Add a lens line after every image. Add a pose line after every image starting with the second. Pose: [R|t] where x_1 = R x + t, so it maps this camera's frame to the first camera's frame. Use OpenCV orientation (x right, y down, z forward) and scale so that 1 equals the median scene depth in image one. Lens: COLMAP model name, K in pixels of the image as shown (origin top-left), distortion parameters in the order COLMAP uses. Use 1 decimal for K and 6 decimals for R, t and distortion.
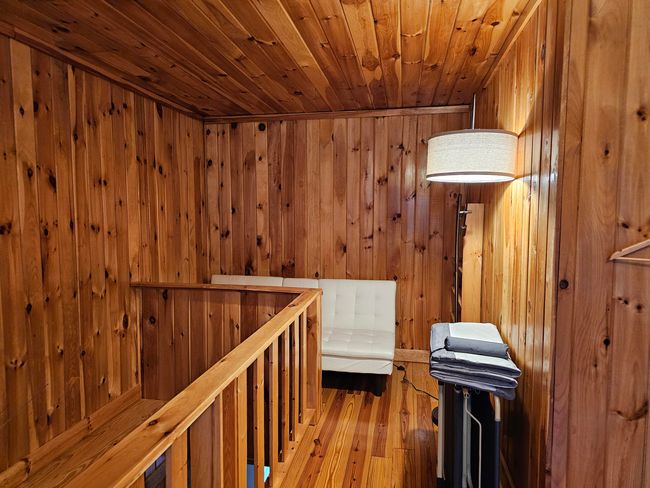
lens RADIAL K [[442.0, 0, 325.0], [0, 442.0, 244.0], [0, 0, 1]] dist [0.064006, -0.046318]
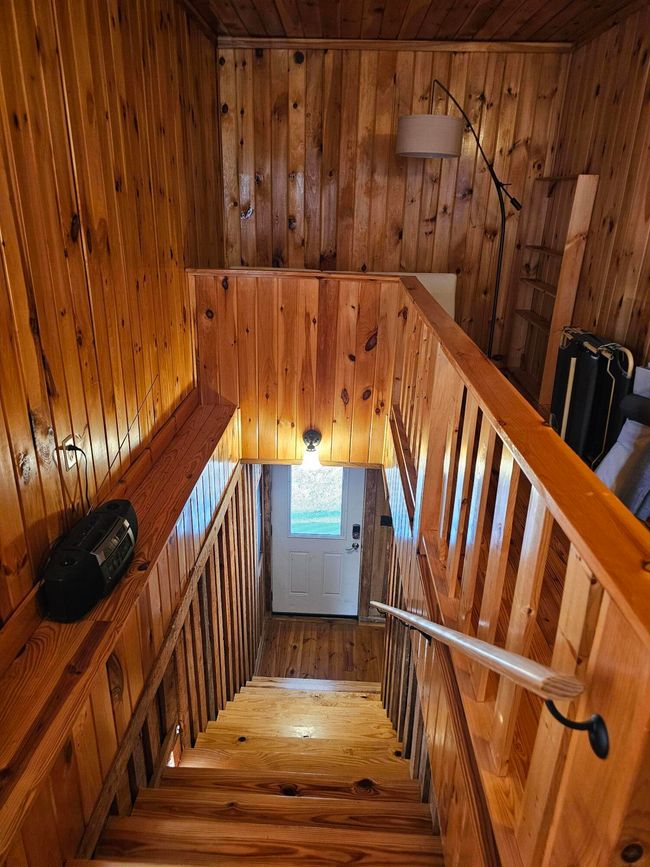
lens RADIAL K [[589.5, 0, 325.0], [0, 589.5, 433.5], [0, 0, 1]] dist [0.064006, -0.046318]
pose [[0.987365, -0.034809, 0.154592, -0.283475], [-0.012752, 0.954957, 0.296471, 0.039771], [-0.157948, -0.294696, 0.942447, -0.140797]]
